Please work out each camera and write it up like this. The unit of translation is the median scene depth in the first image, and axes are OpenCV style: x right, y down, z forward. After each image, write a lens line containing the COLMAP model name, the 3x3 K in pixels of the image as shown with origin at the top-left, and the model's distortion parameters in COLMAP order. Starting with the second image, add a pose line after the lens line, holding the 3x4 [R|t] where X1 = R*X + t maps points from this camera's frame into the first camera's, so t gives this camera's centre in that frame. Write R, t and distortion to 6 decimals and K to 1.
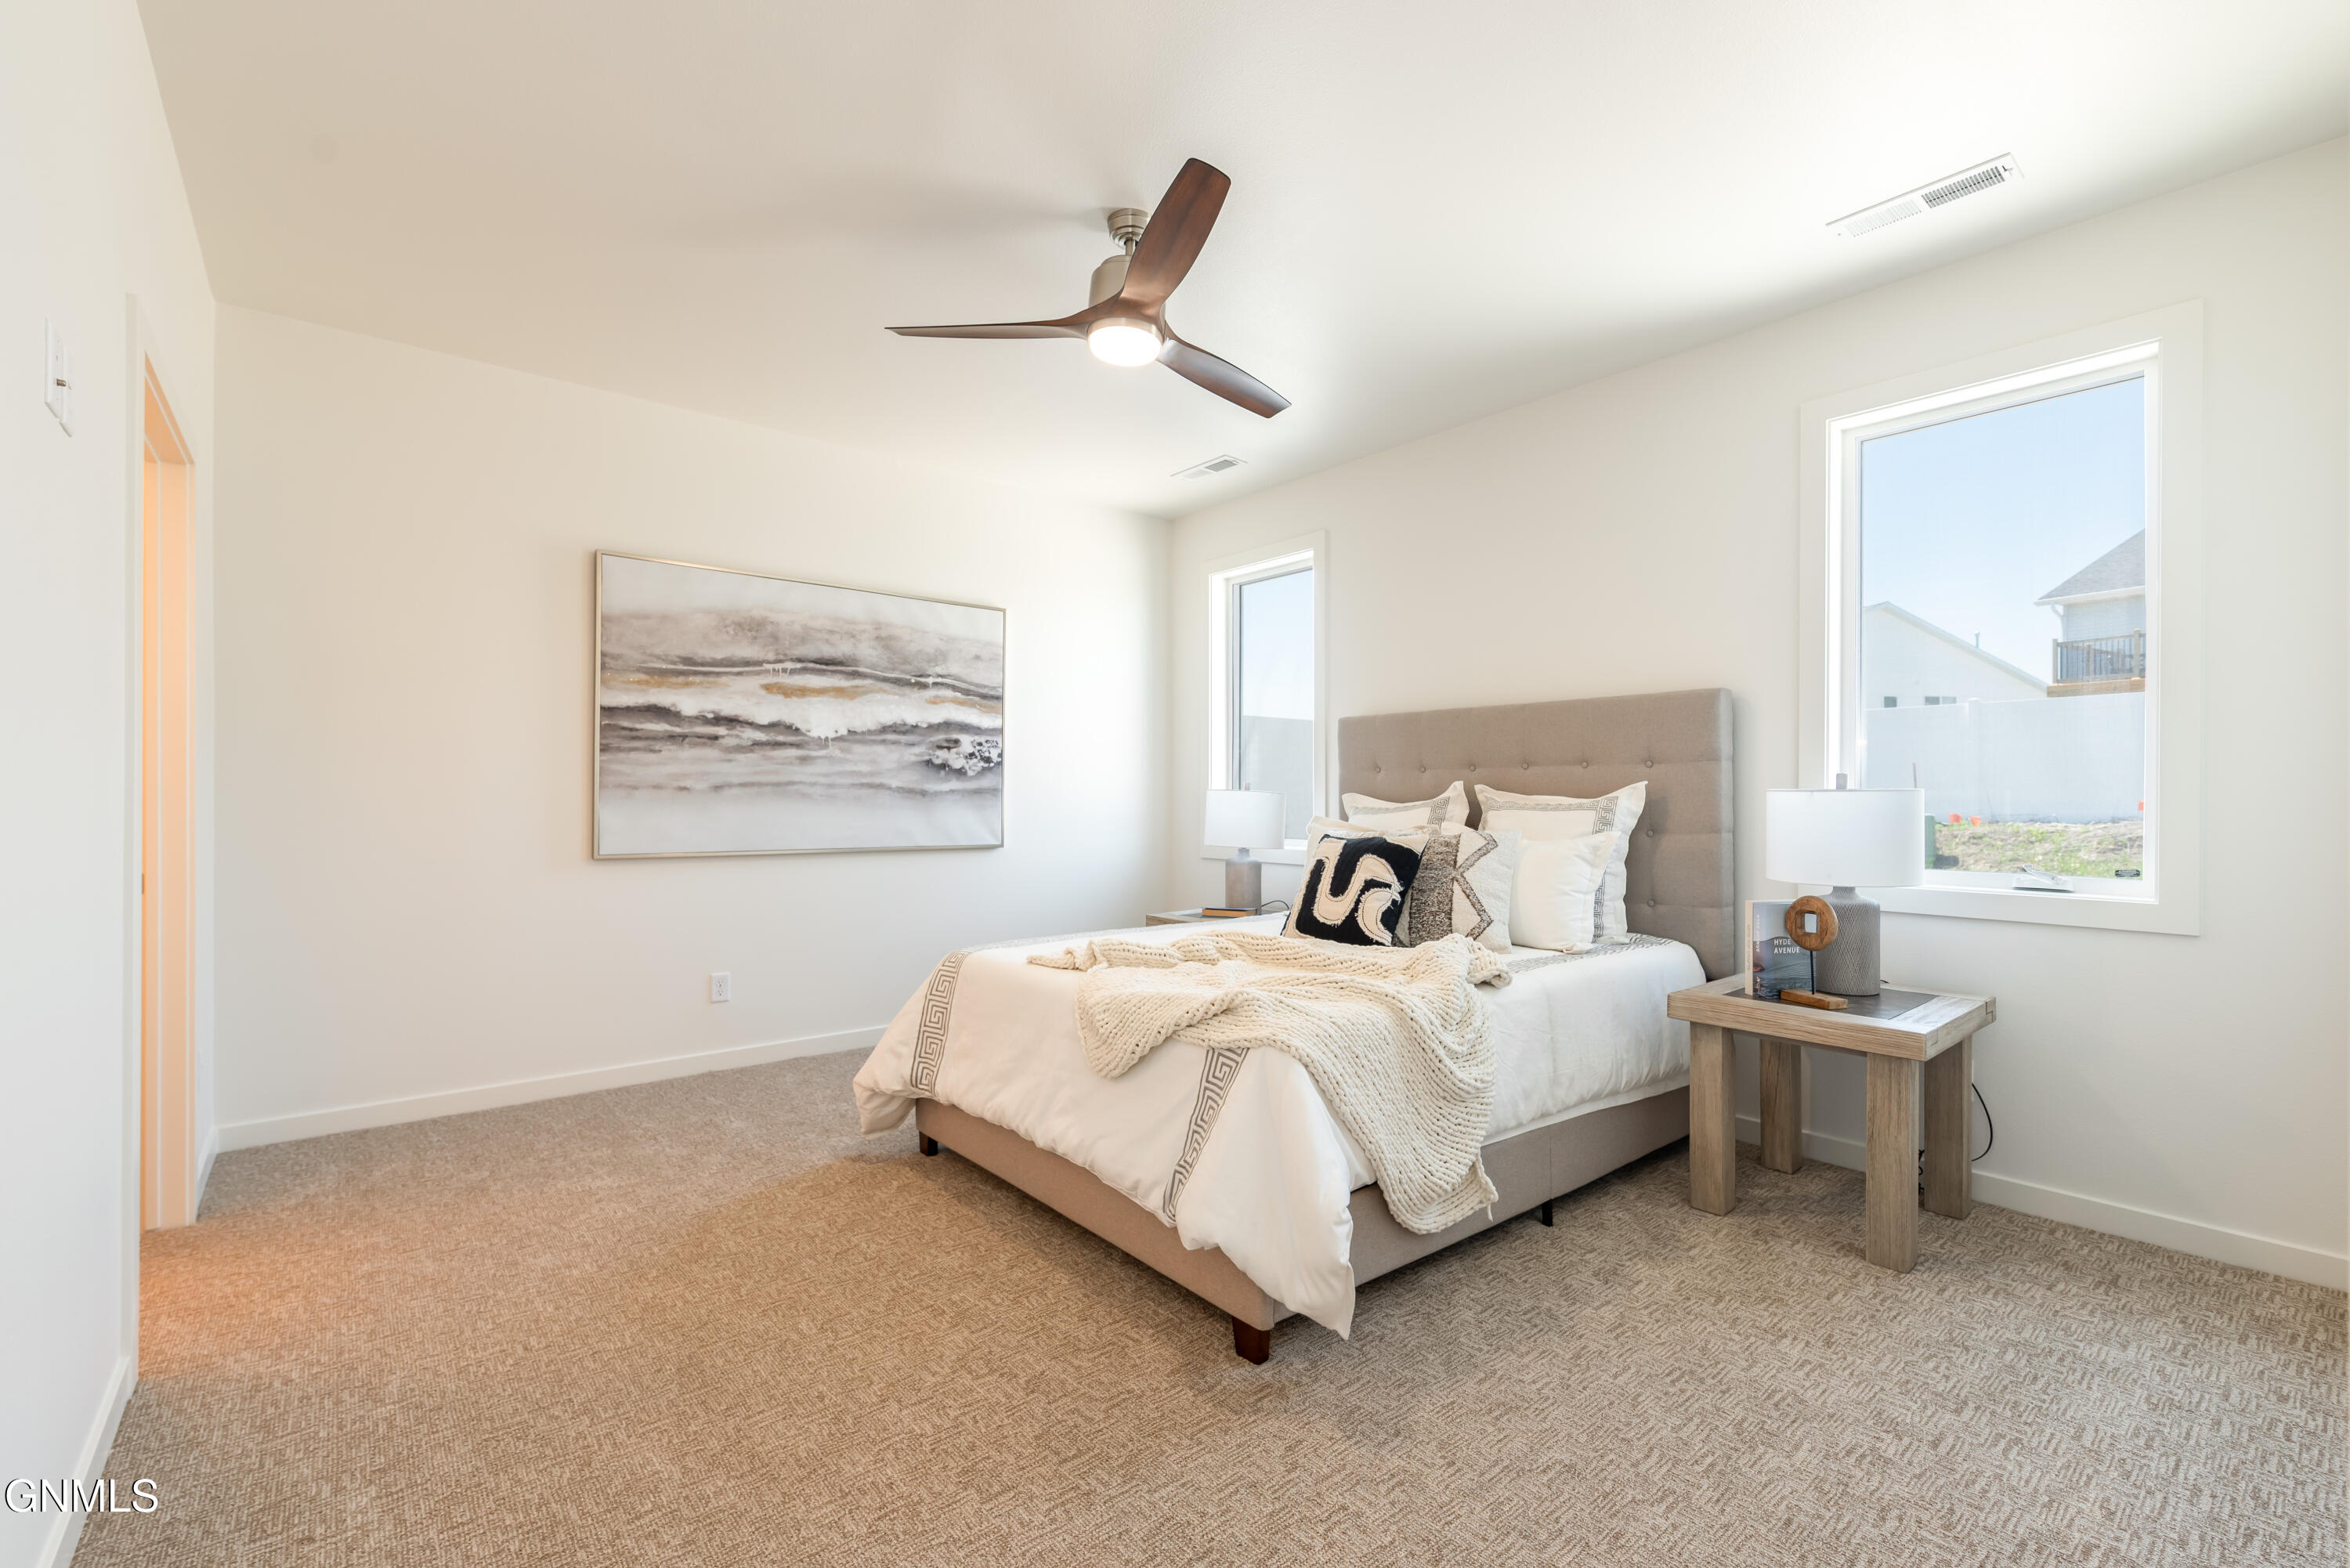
lens RADIAL K [[1004.6, 0, 1178.2], [0, 1004.6, 797.0], [0, 0, 1]] dist [0.000735, -0.000684]
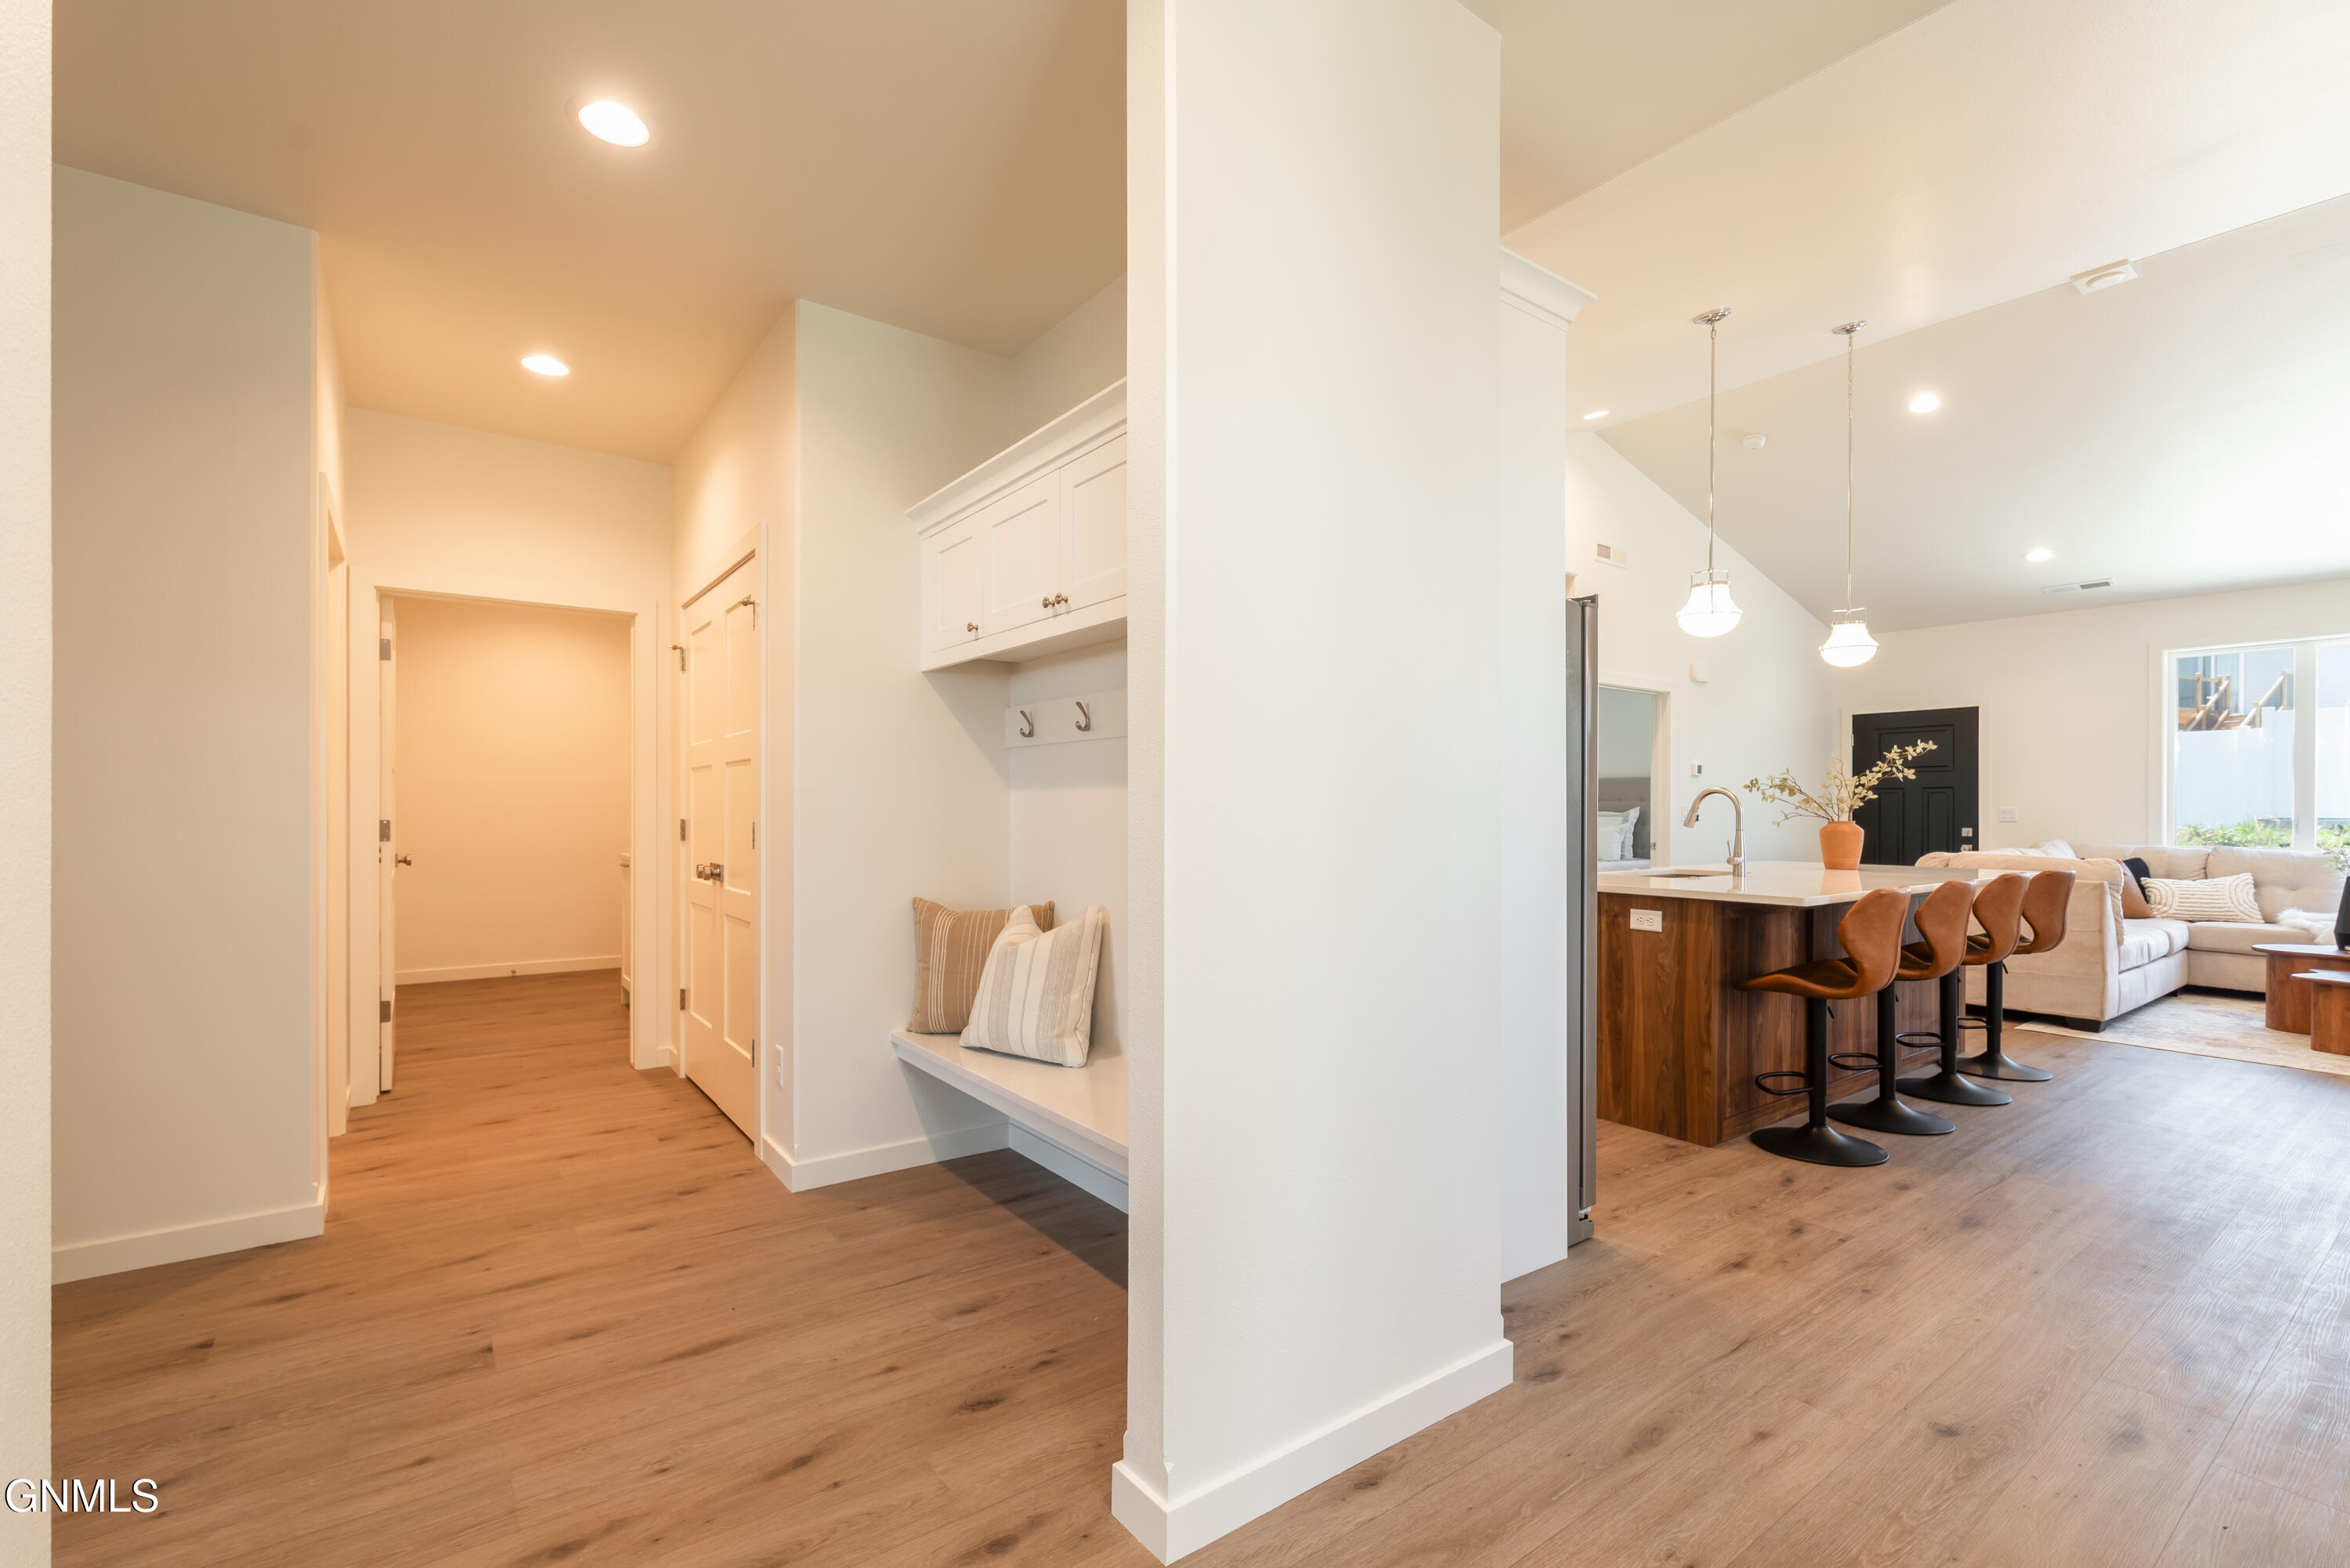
lens RADIAL K [[1015.8, 0, 1177.7], [0, 1015.8, 813.7], [0, 0, 1]] dist [0.002597, -0.000869]
pose [[0.998198, 0.000039, -0.060009, -0.652666], [0.000069, 0.999998, 0.001802, -0.001335], [0.060009, -0.001803, 0.998196, -1.883966]]
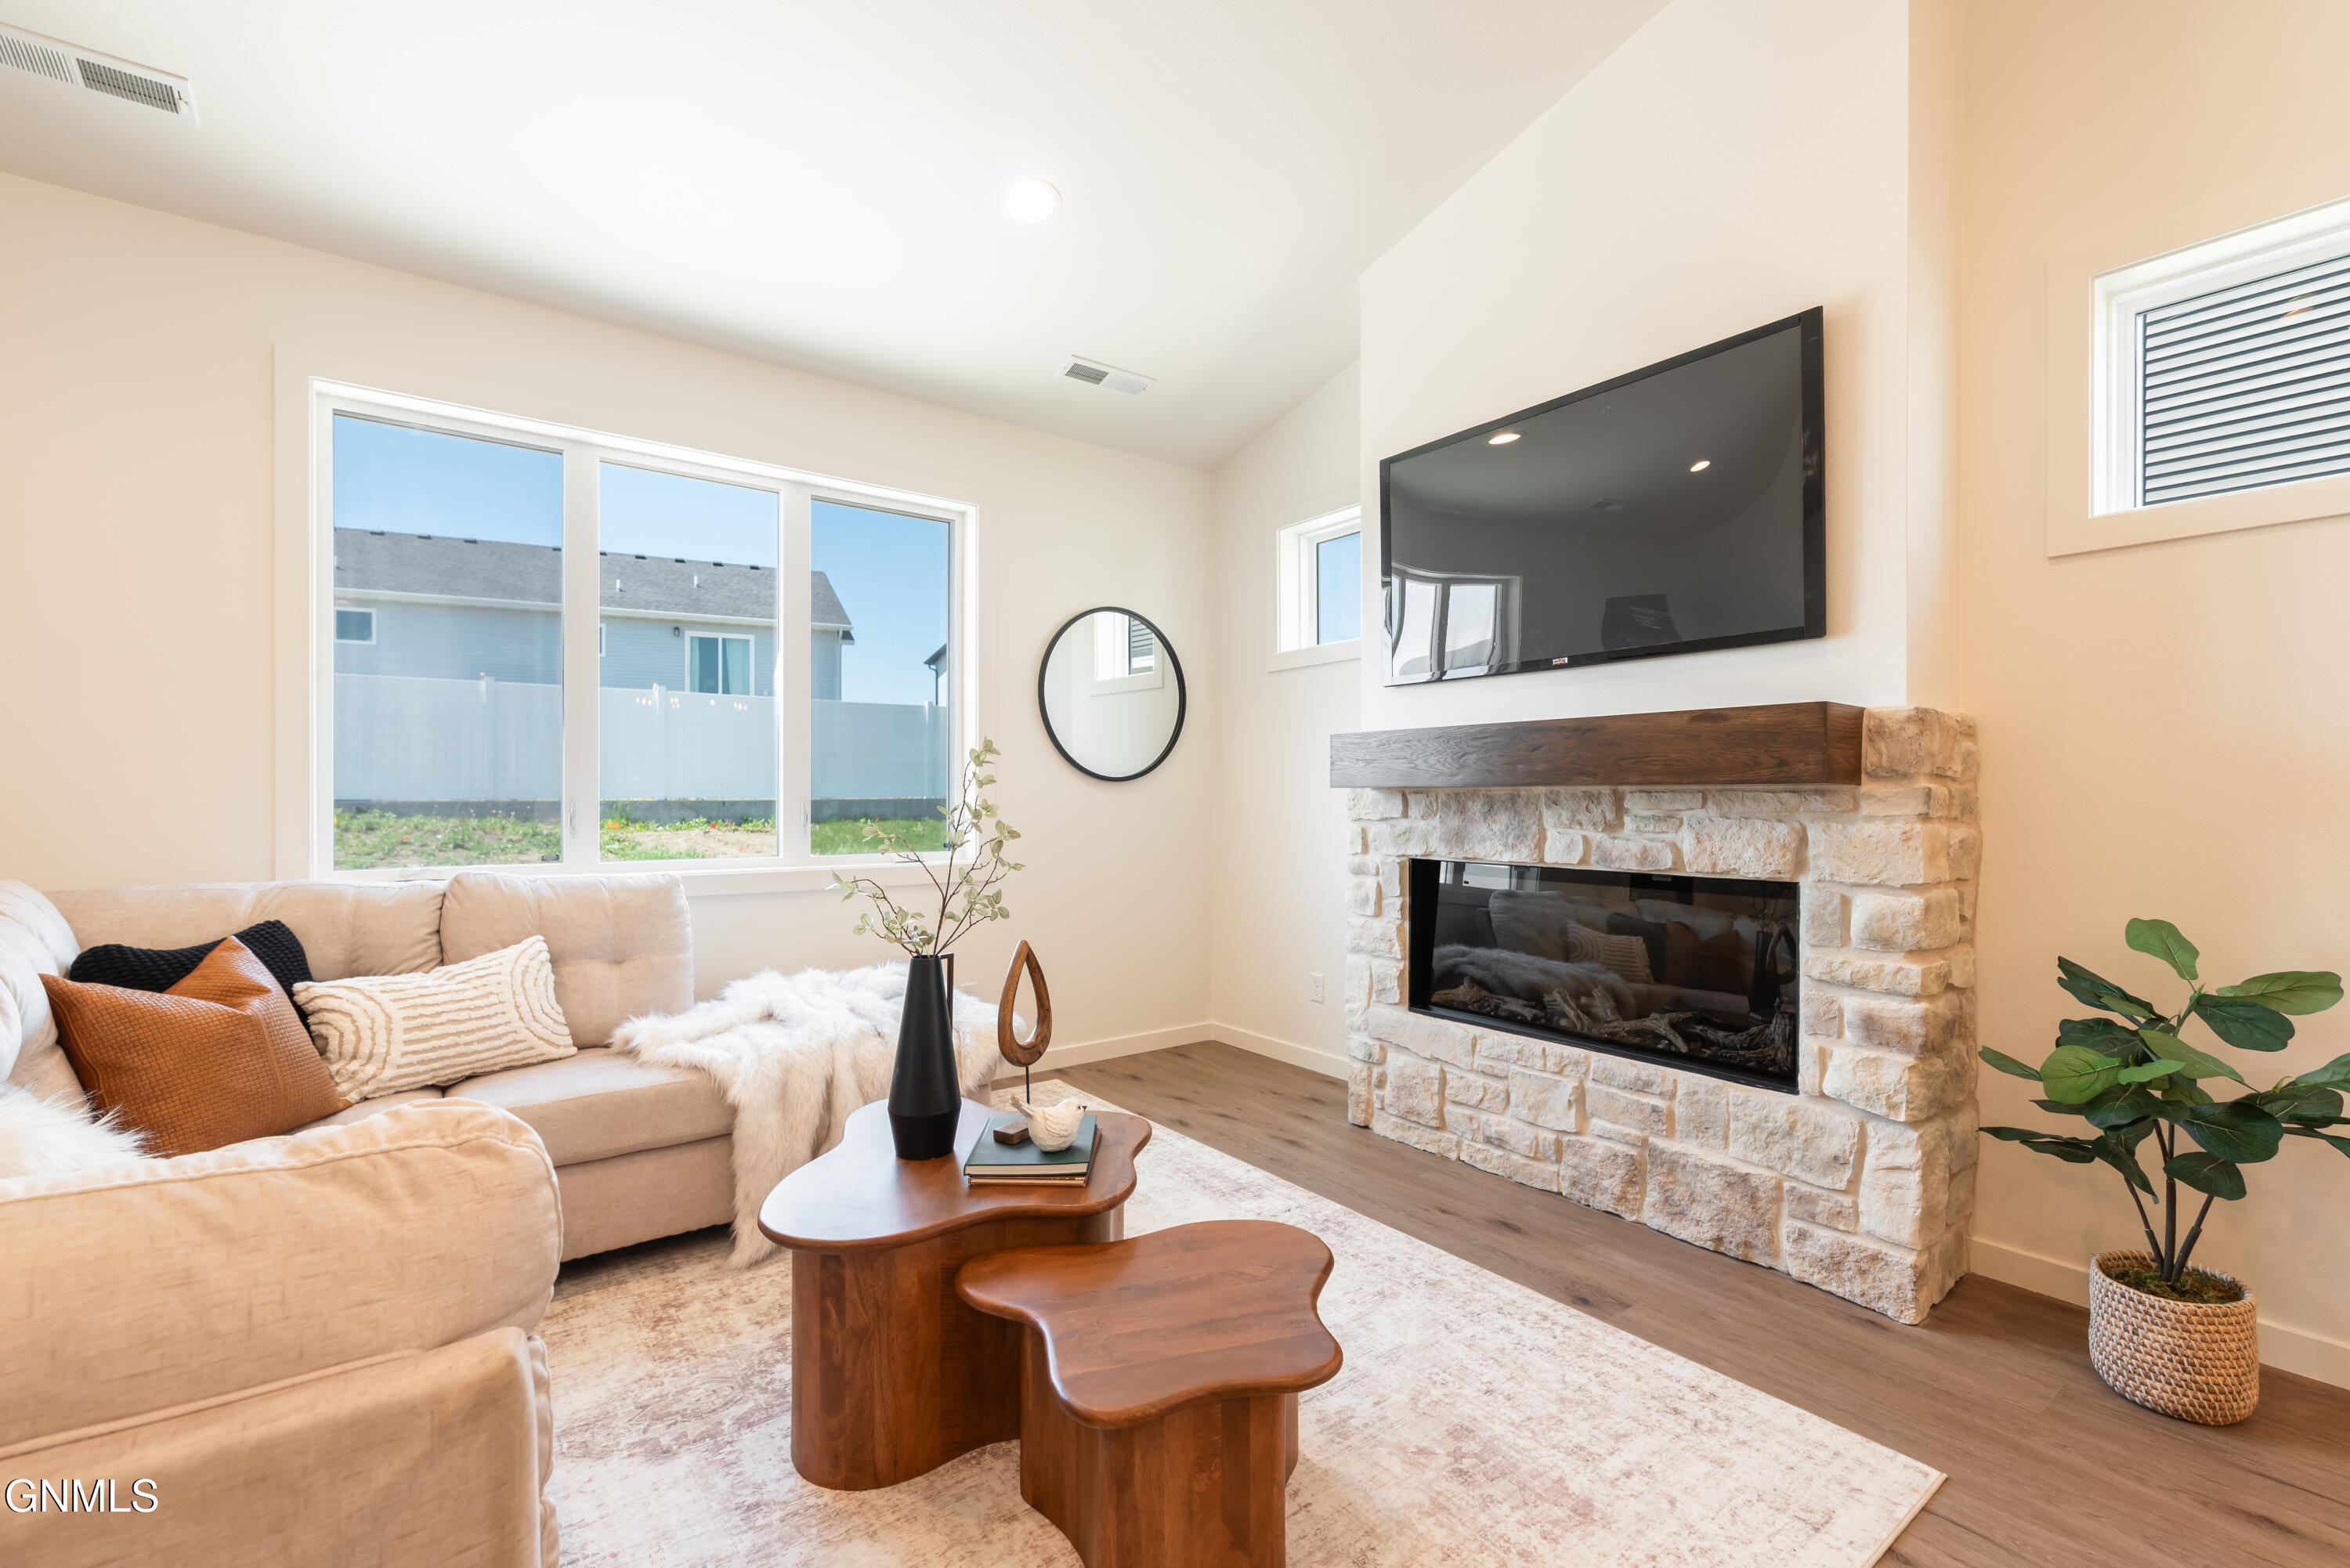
lens RADIAL K [[1004.6, 0, 1178.2], [0, 1004.6, 797.0], [0, 0, 1]] dist [0.000735, -0.000684]
pose [[0.041345, -0.003535, 0.999139, 0.372820], [-0.000292, 0.999994, 0.003550, 0.002458], [-0.999145, -0.000438, 0.041344, -0.527219]]
